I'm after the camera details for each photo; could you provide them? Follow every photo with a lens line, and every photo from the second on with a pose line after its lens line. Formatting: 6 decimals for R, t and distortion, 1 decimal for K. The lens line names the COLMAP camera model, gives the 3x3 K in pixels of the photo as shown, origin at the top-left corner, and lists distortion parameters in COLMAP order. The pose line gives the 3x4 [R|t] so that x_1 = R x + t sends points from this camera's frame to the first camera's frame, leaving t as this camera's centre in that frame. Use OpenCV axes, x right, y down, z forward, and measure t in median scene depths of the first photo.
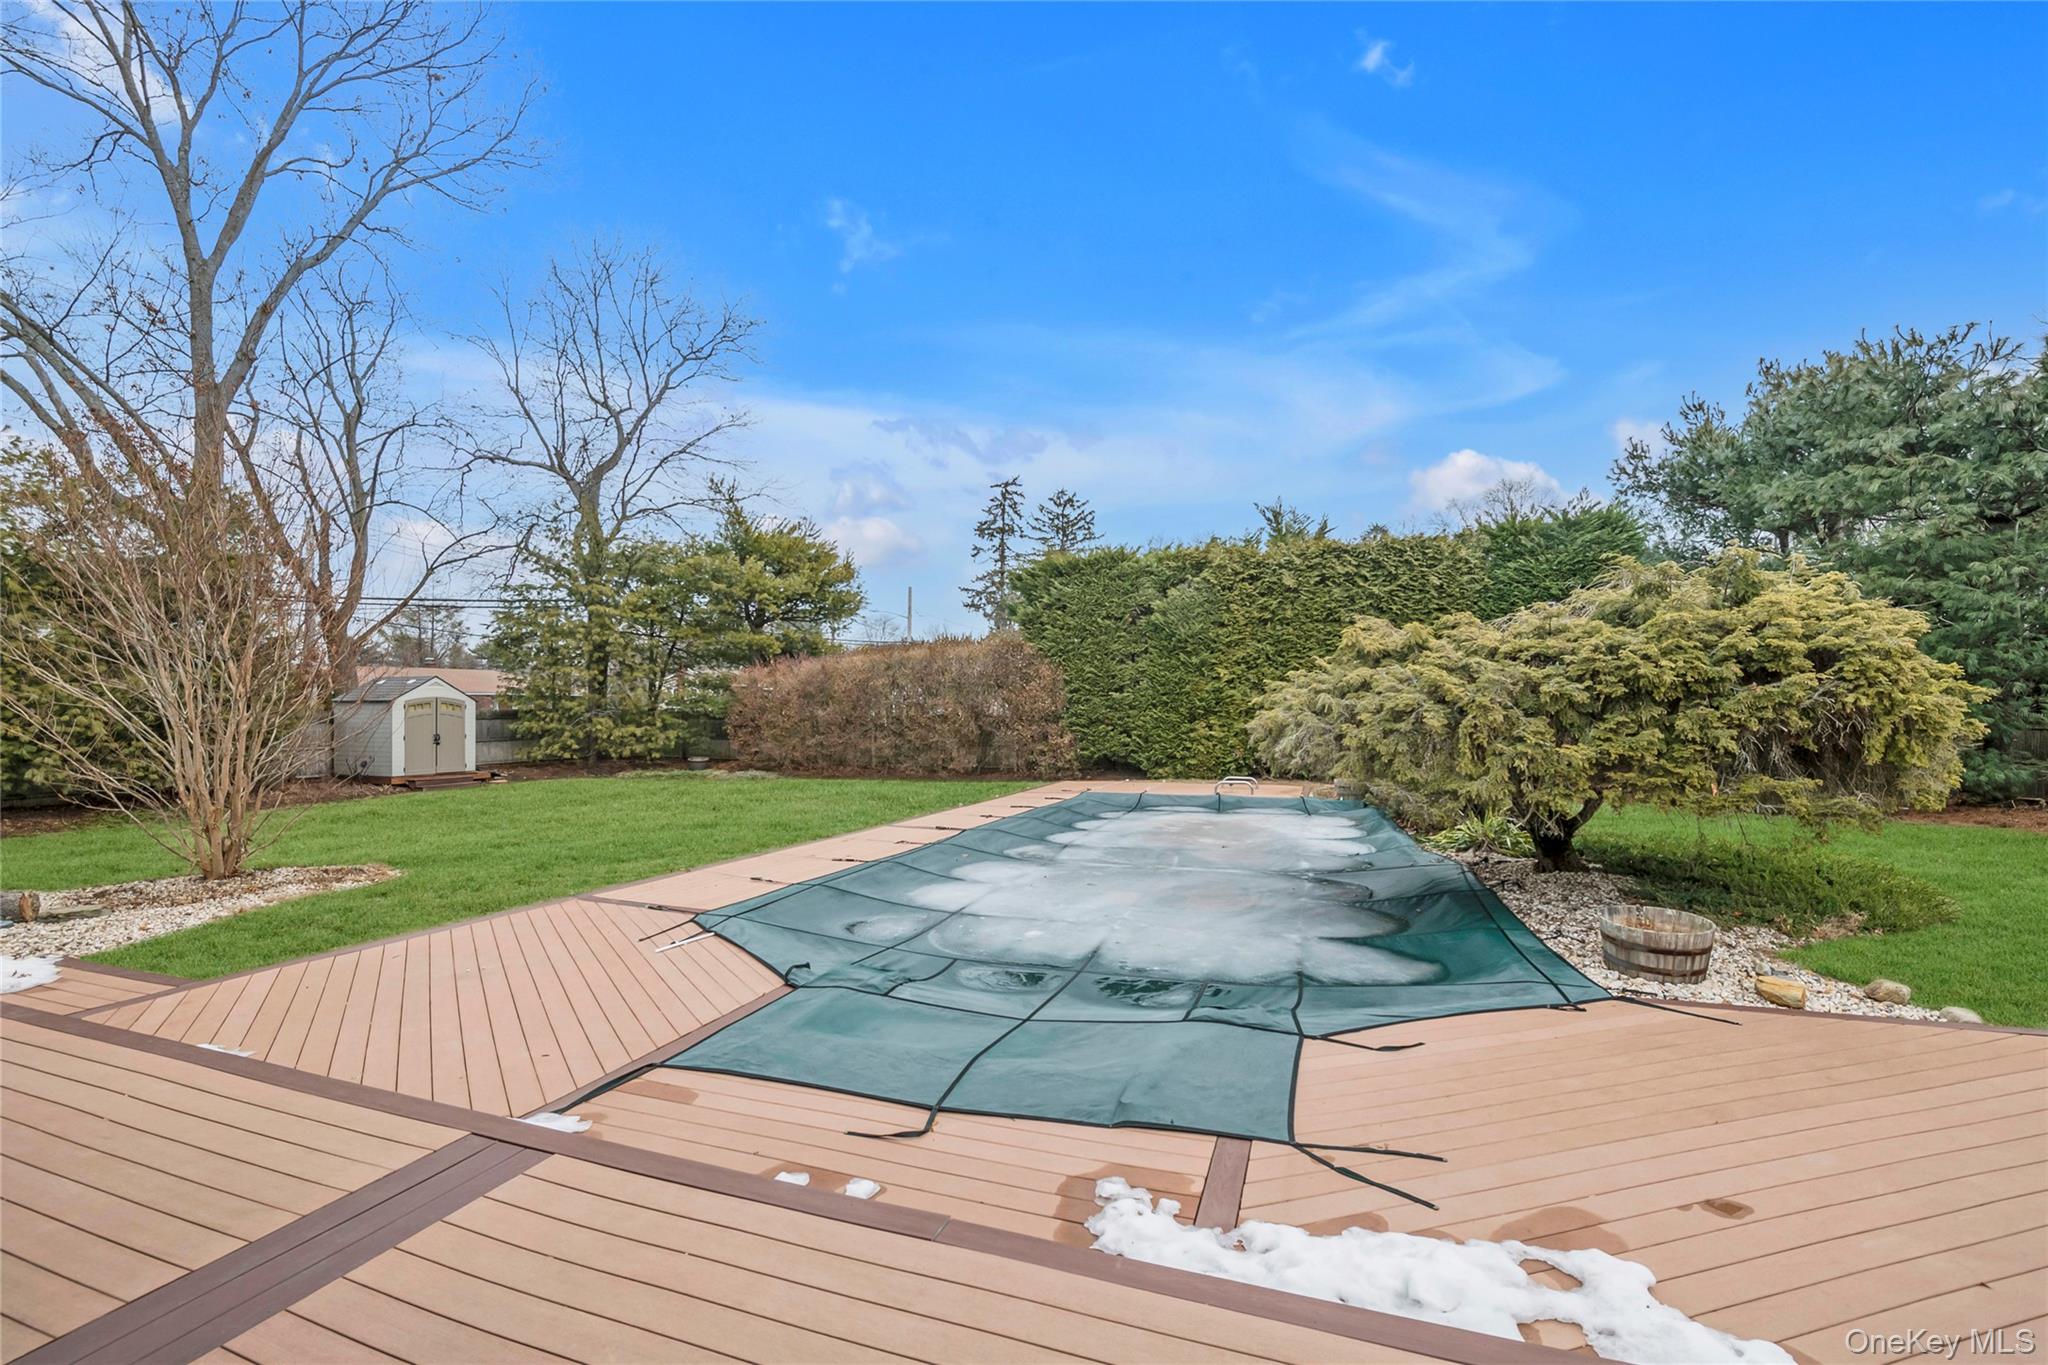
lens RADIAL K [[838.6, 0, 1029.5], [0, 838.6, 693.6], [0, 0, 1]] dist [-0.000423, -0.000086]
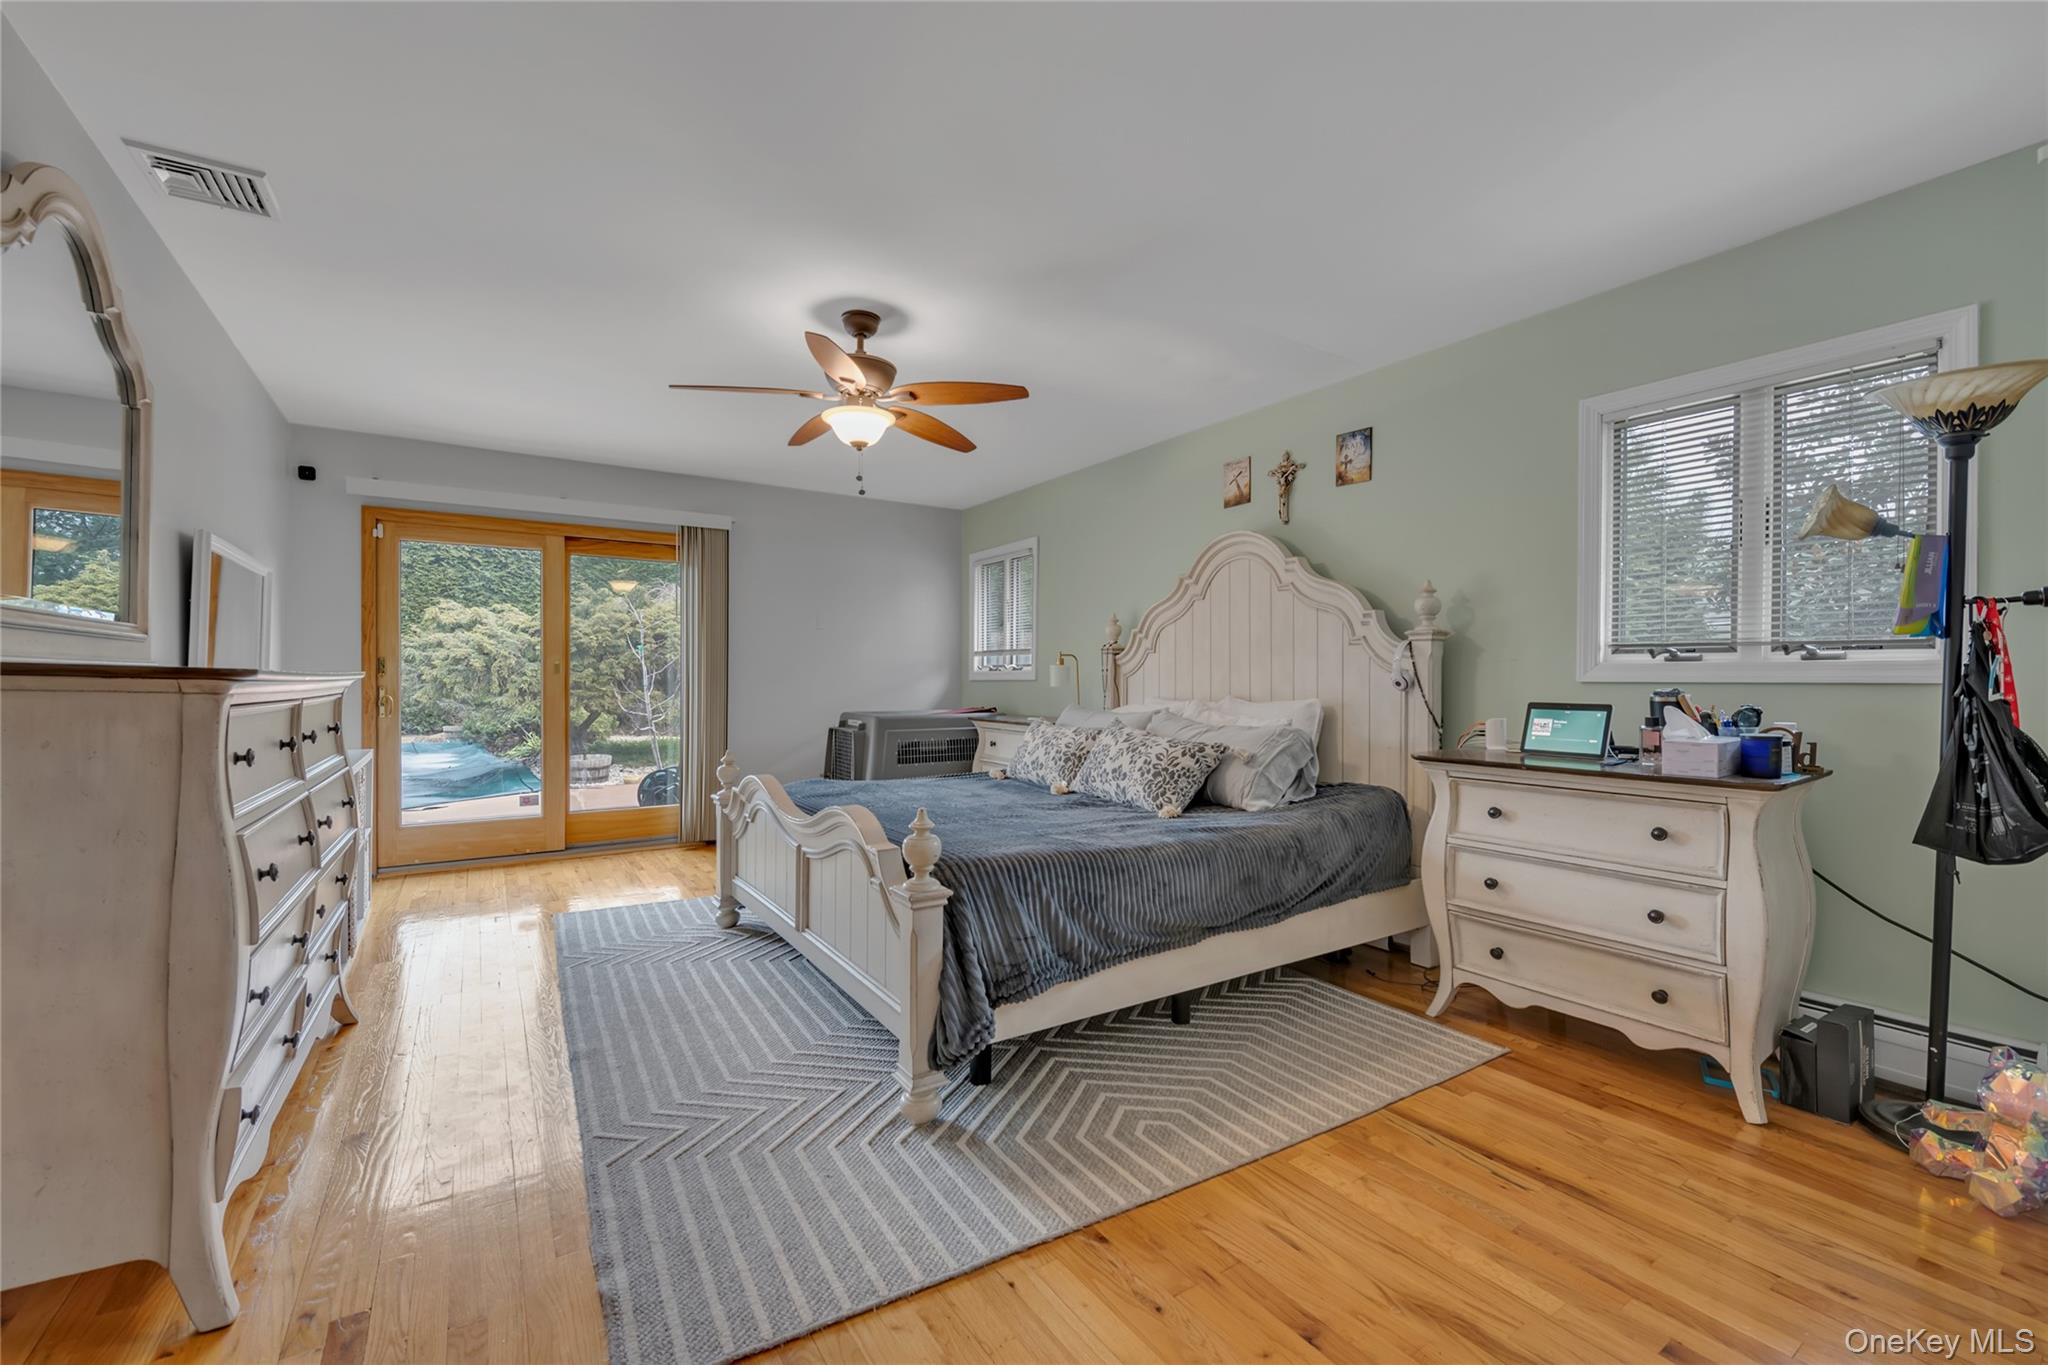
lens RADIAL K [[838.6, 0, 1029.5], [0, 838.6, 693.6], [0, 0, 1]] dist [-0.000423, -0.000086]
pose [[0.603717, -0.002498, 0.797195, -0.222424], [-0.017370, 0.999716, 0.016287, 0.044380], [-0.797009, -0.023680, 0.603503, -0.974161]]
